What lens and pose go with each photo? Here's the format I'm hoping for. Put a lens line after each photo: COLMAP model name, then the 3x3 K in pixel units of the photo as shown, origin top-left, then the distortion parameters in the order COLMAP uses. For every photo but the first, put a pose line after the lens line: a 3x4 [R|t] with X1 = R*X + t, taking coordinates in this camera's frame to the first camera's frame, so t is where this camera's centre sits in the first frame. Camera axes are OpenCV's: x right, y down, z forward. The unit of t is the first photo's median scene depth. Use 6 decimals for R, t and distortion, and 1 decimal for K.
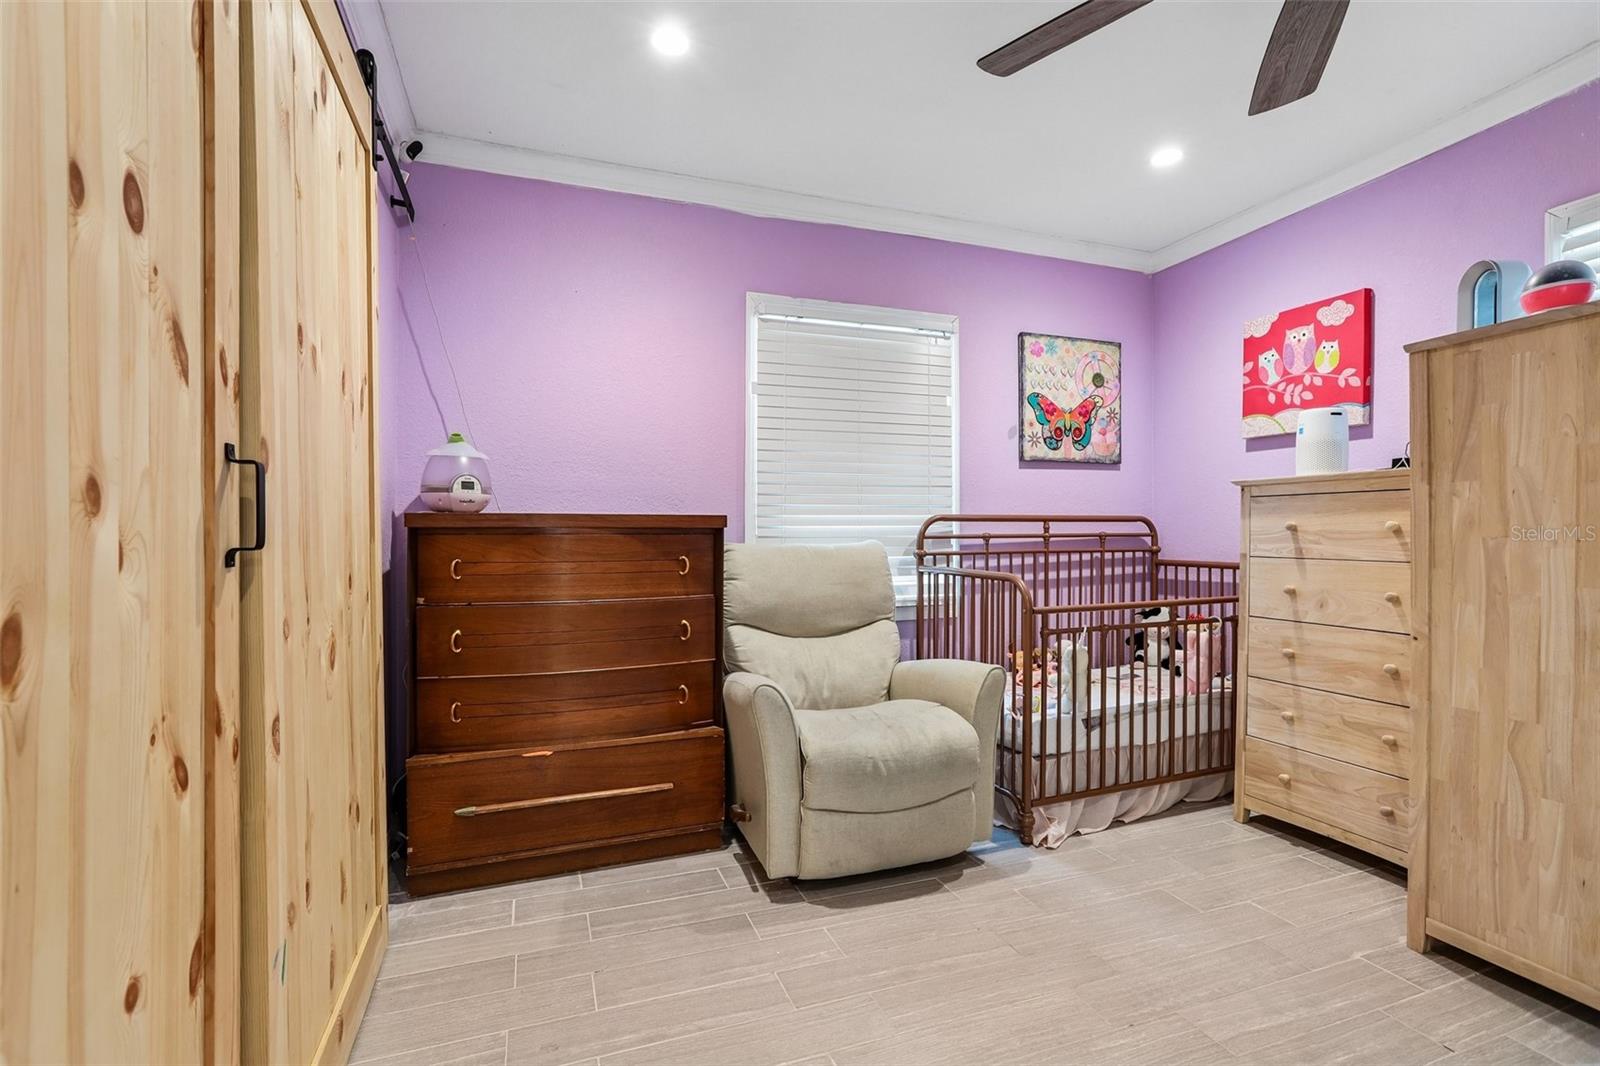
lens RADIAL K [[730.3, 0, 798.1], [0, 730.3, 539.1], [0, 0, 1]] dist [-0.060098, 0.024360]
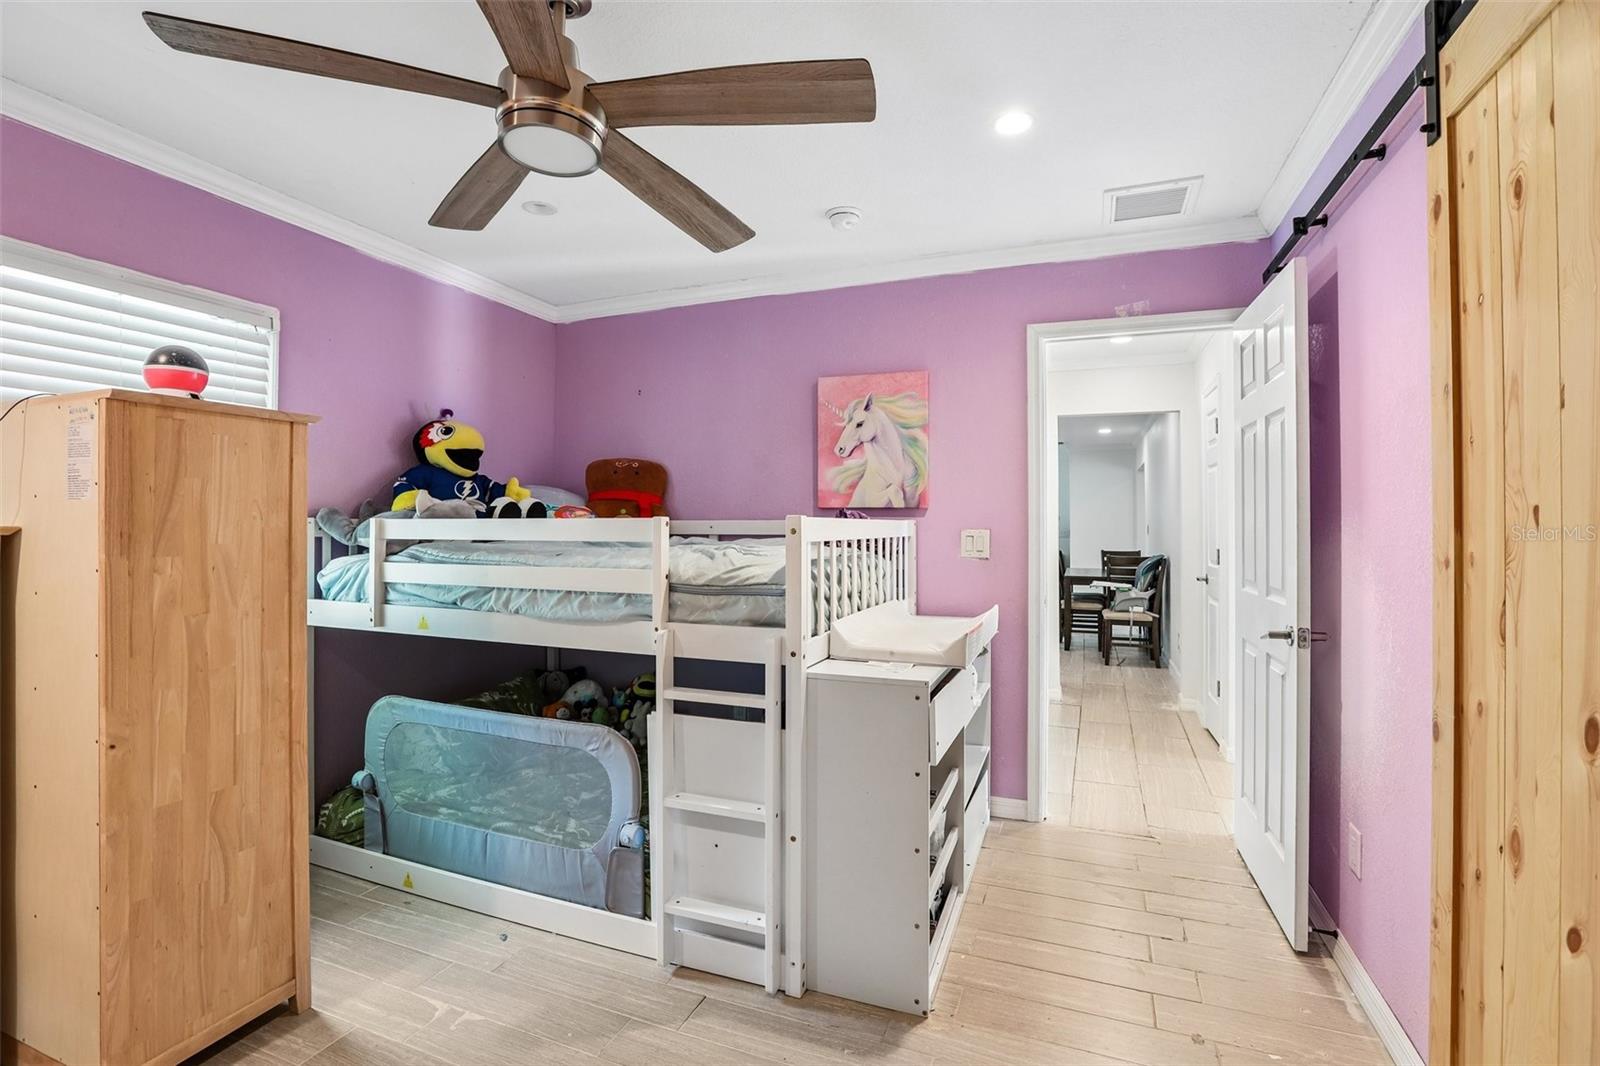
lens RADIAL K [[736.8, 0, 781.8], [0, 736.8, 515.8], [0, 0, 1]] dist [-0.058885, 0.024993]
pose [[-0.740026, 0.010534, 0.672495, -0.193226], [0.006101, 0.999941, -0.008949, -0.085629], [-0.672550, -0.002520, -0.740047, 0.808965]]
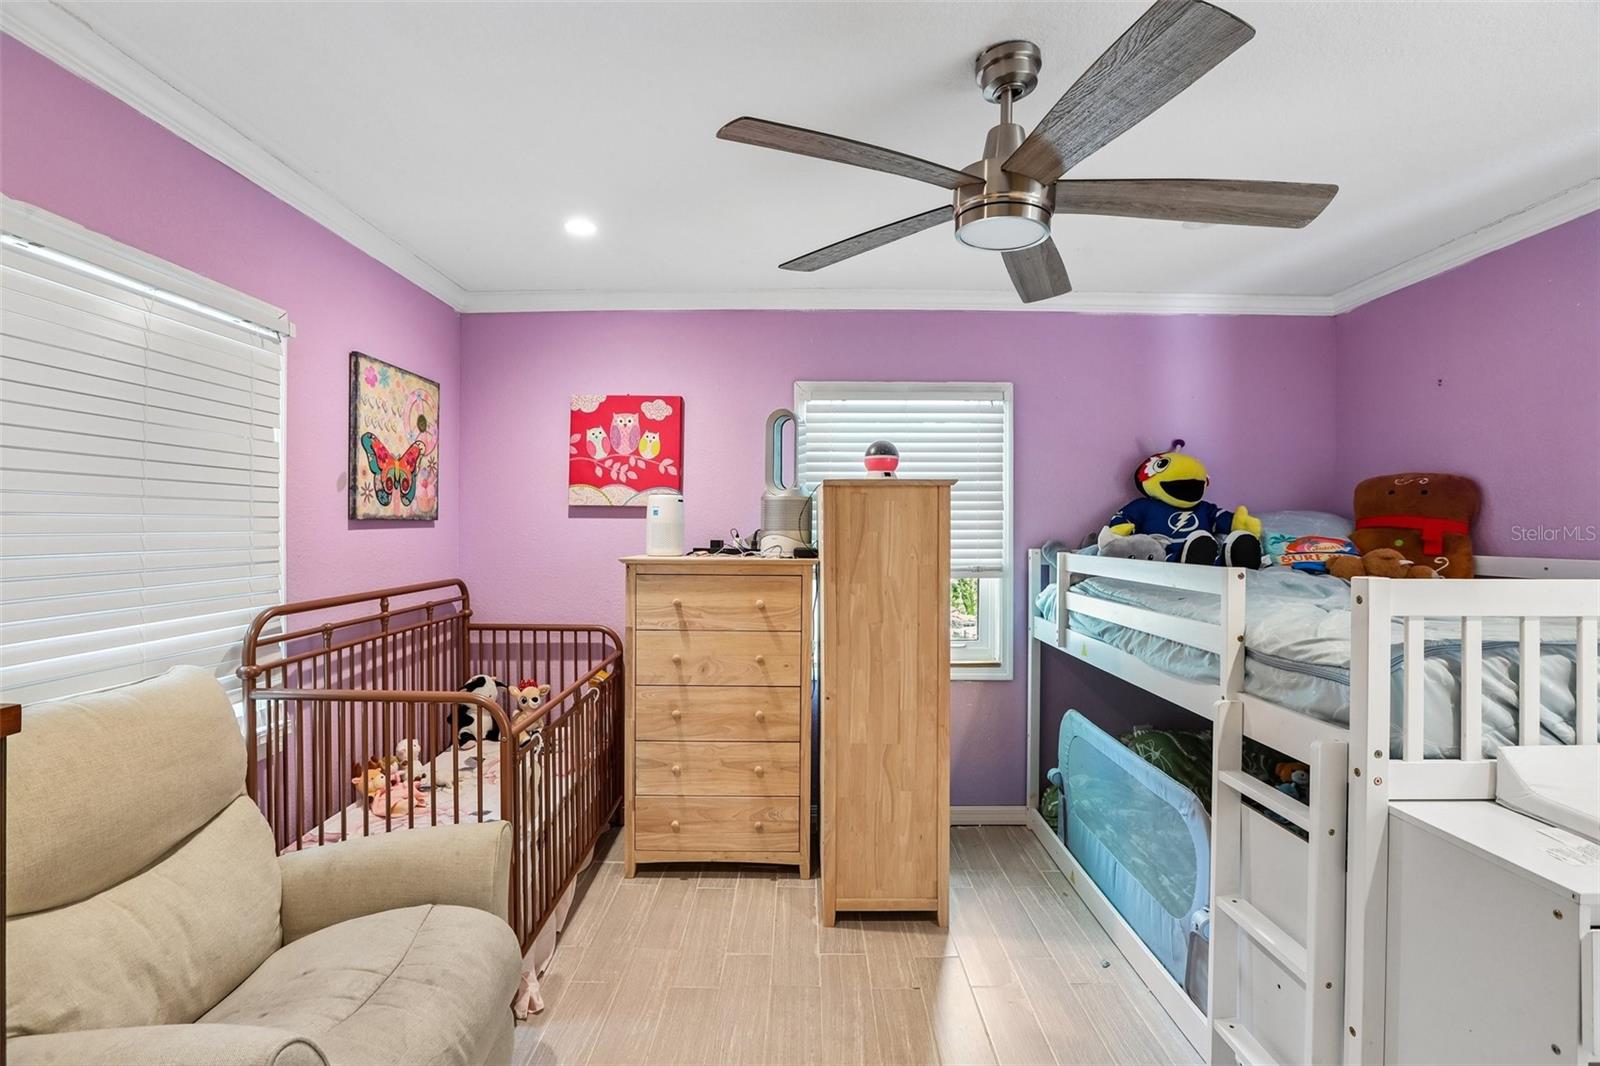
lens RADIAL K [[721.7, 0, 789.0], [0, 721.7, 534.1], [0, 0, 1]] dist [-0.054478, 0.023891]
pose [[0.351380, -0.001886, 0.936231, -0.322523], [0.005085, 0.999987, 0.000105, -0.127942], [-0.936219, 0.004724, 0.351385, 0.436077]]
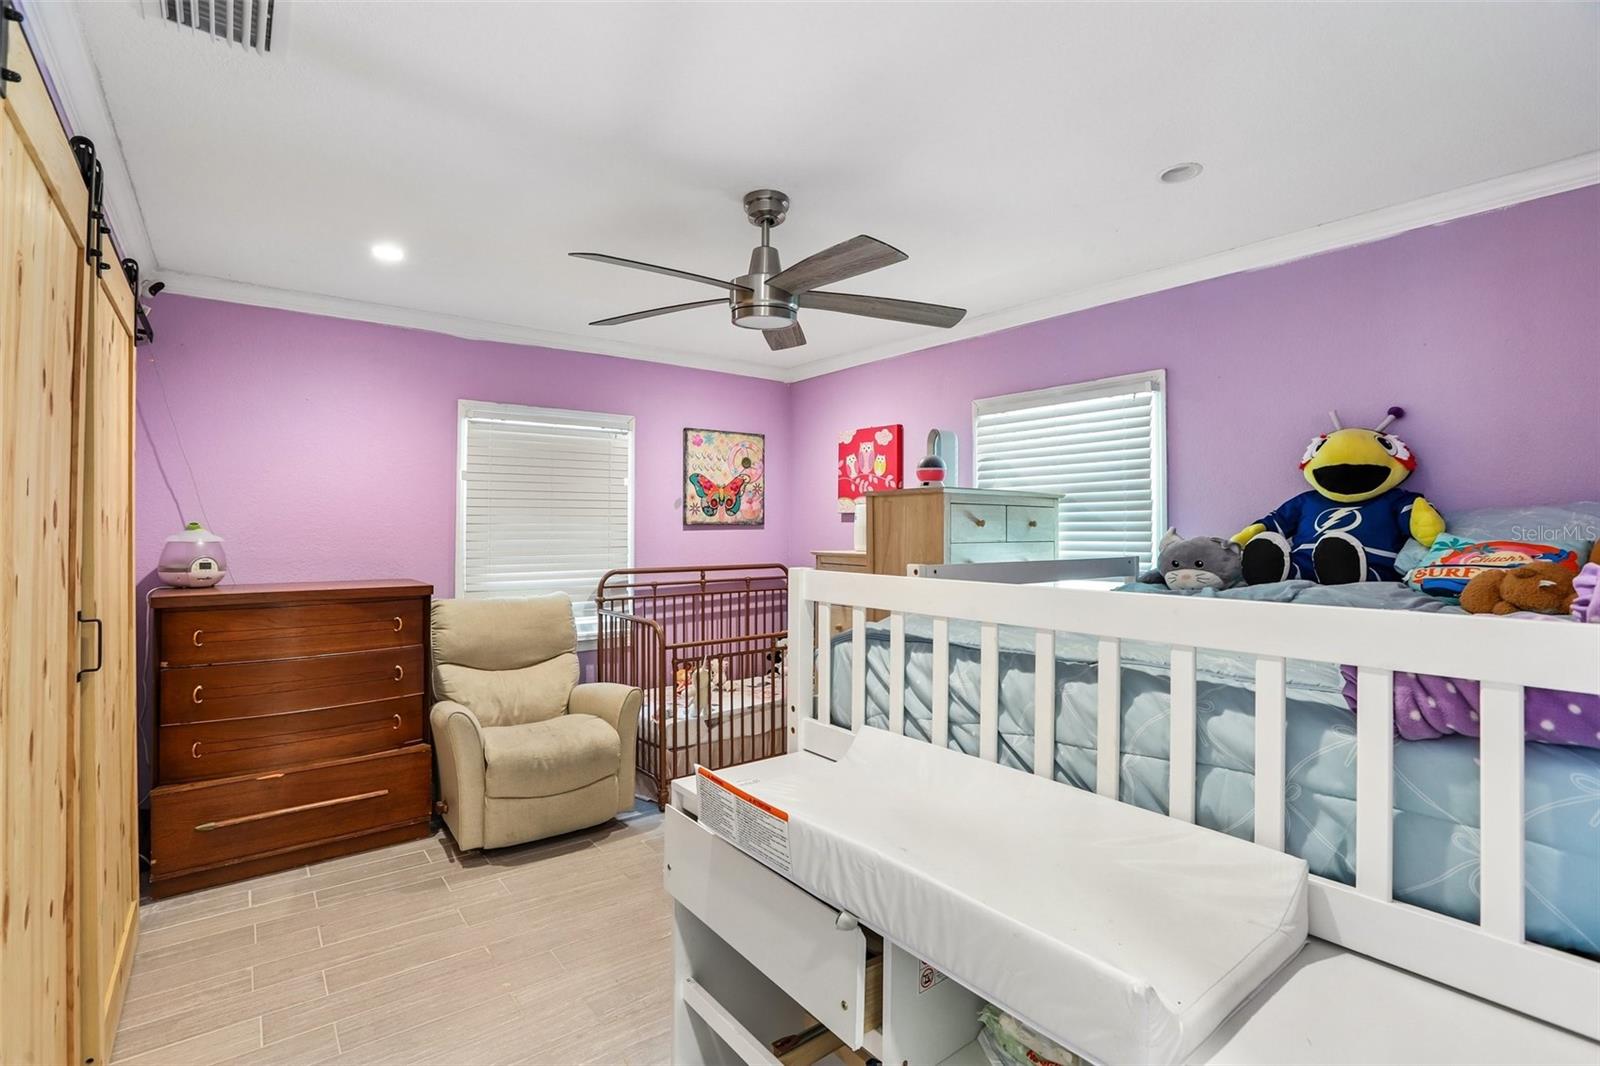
lens RADIAL K [[721.7, 0, 789.0], [0, 721.7, 534.1], [0, 0, 1]] dist [-0.054478, 0.023891]
pose [[0.951540, 0.006447, 0.307458, 0.118733], [-0.005494, 0.999977, -0.003965, -0.122552], [-0.307476, 0.002084, 0.951553, -0.434965]]
